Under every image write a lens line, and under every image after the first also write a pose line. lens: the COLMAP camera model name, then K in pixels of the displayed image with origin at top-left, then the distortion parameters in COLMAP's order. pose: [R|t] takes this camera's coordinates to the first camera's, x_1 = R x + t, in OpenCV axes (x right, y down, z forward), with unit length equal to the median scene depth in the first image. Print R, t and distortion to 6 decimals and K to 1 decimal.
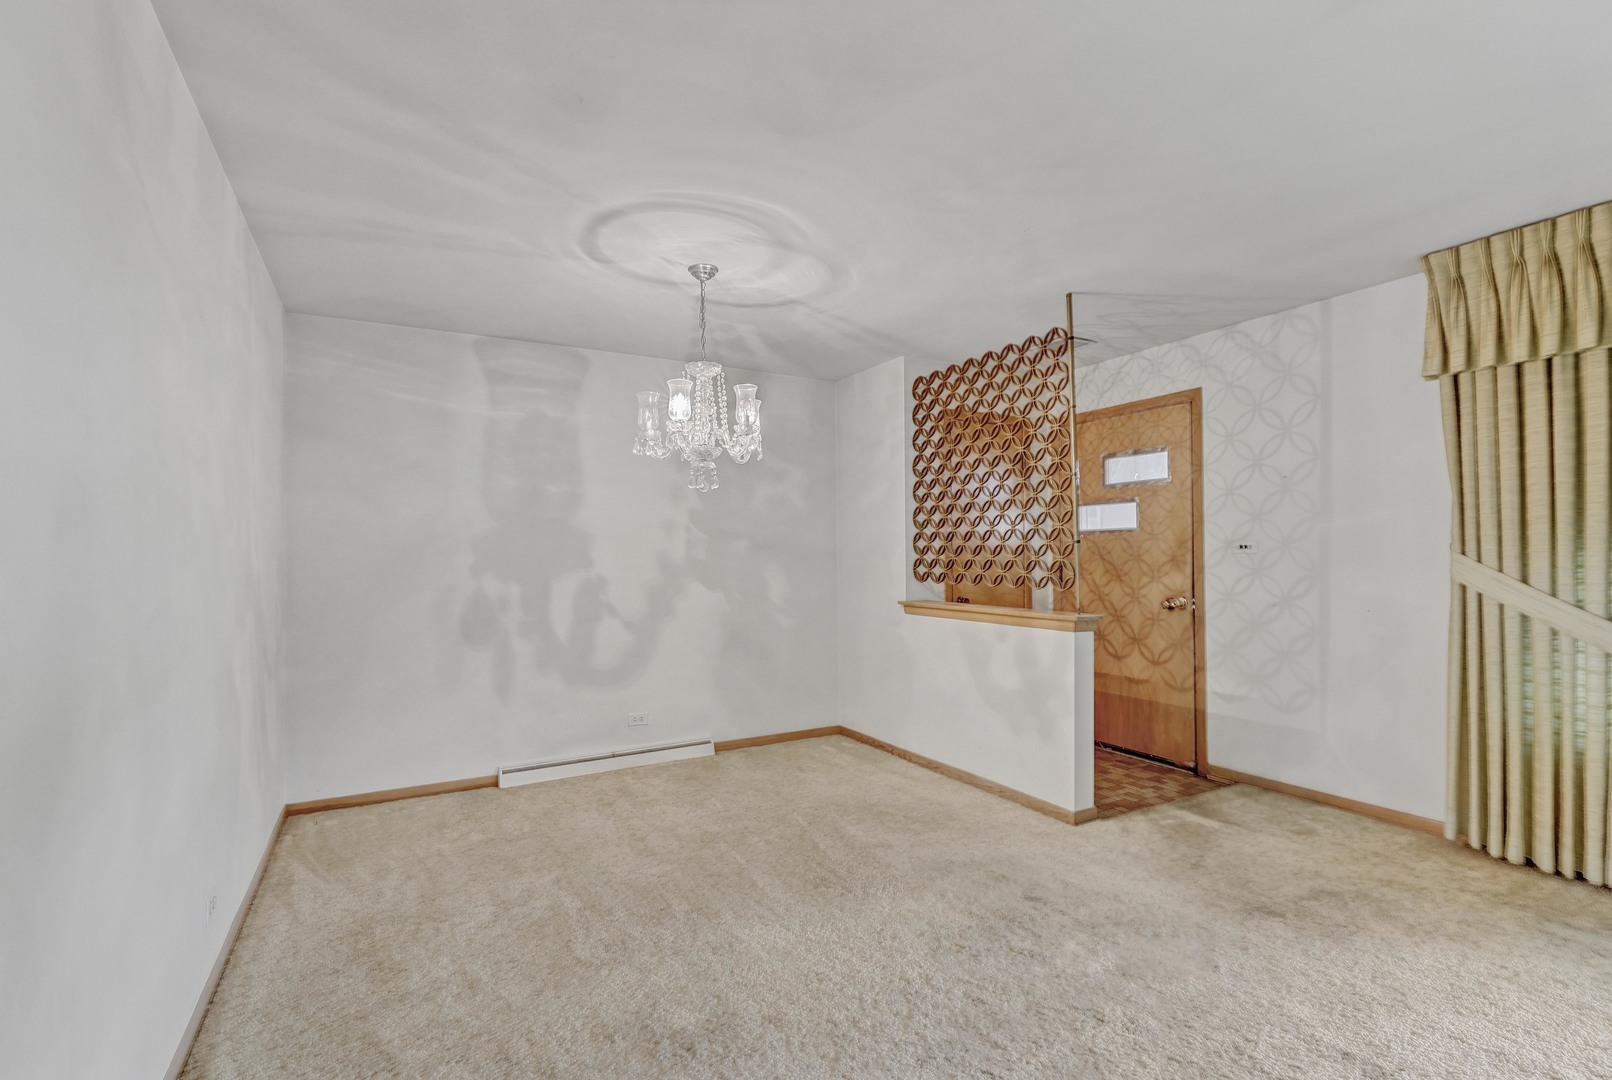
lens RADIAL K [[738.6, 0, 804.2], [0, 738.6, 553.3], [0, 0, 1]] dist [0.005187, -0.000307]
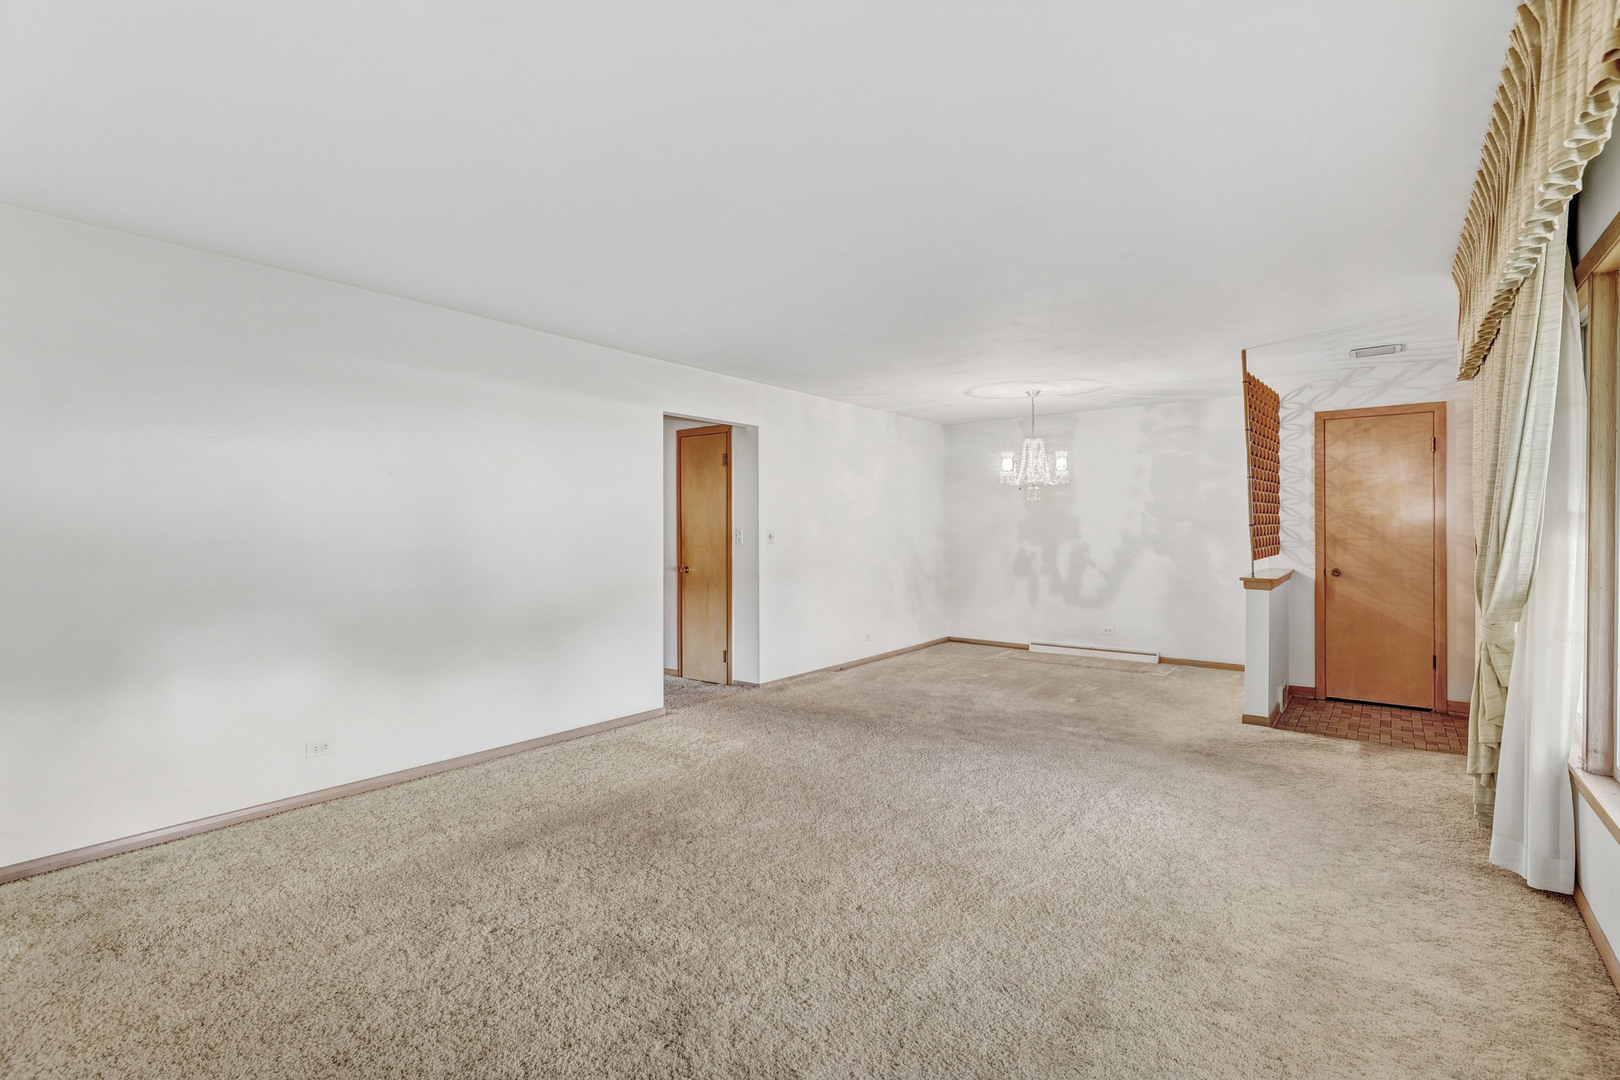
lens RADIAL K [[742.3, 0, 812.2], [0, 742.3, 538.4], [0, 0, 1]] dist [0.005187, -0.000307]
pose [[0.384304, 0.016754, -0.923055, 1.233361], [0.000459, 0.999832, 0.018339, -0.014636], [0.923207, -0.007472, 0.384231, -0.289091]]
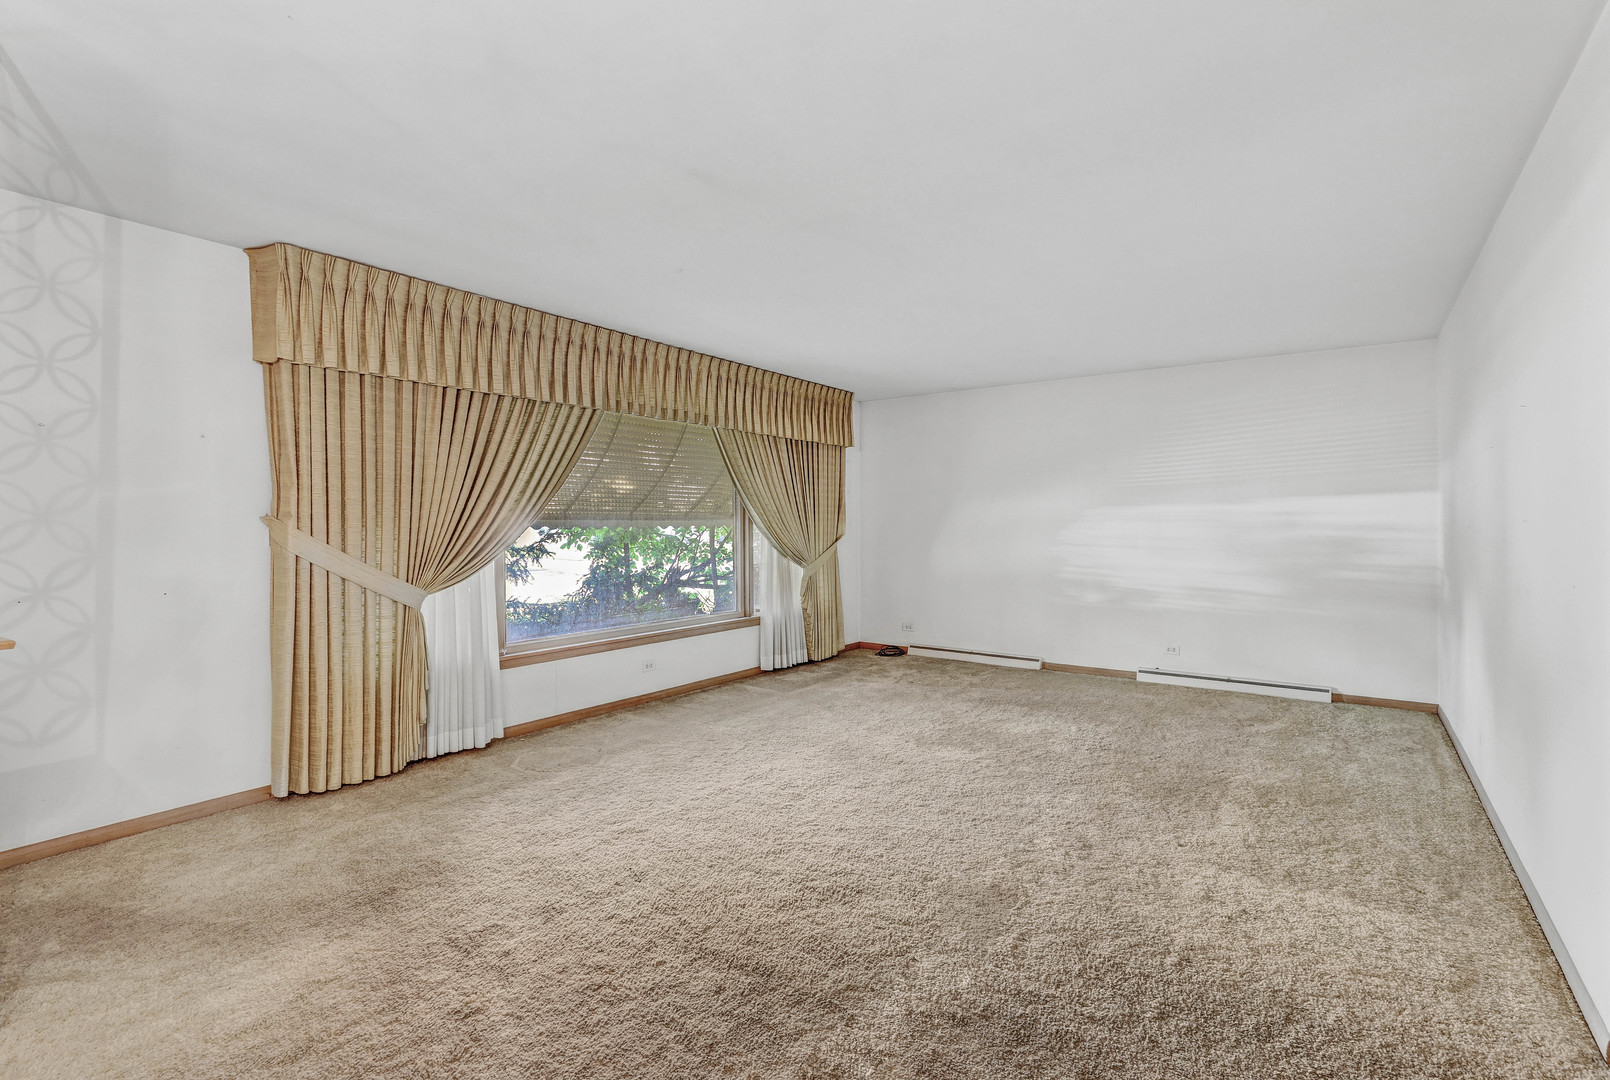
lens RADIAL K [[737.7, 0, 809.3], [0, 737.7, 530.5], [0, 0, 1]] dist [0.005187, -0.000307]
pose [[-0.408898, 0.001879, 0.912578, -0.333855], [0.006554, 0.999978, 0.000878, 0.006015], [-0.912557, 0.006340, -0.408901, 0.604909]]
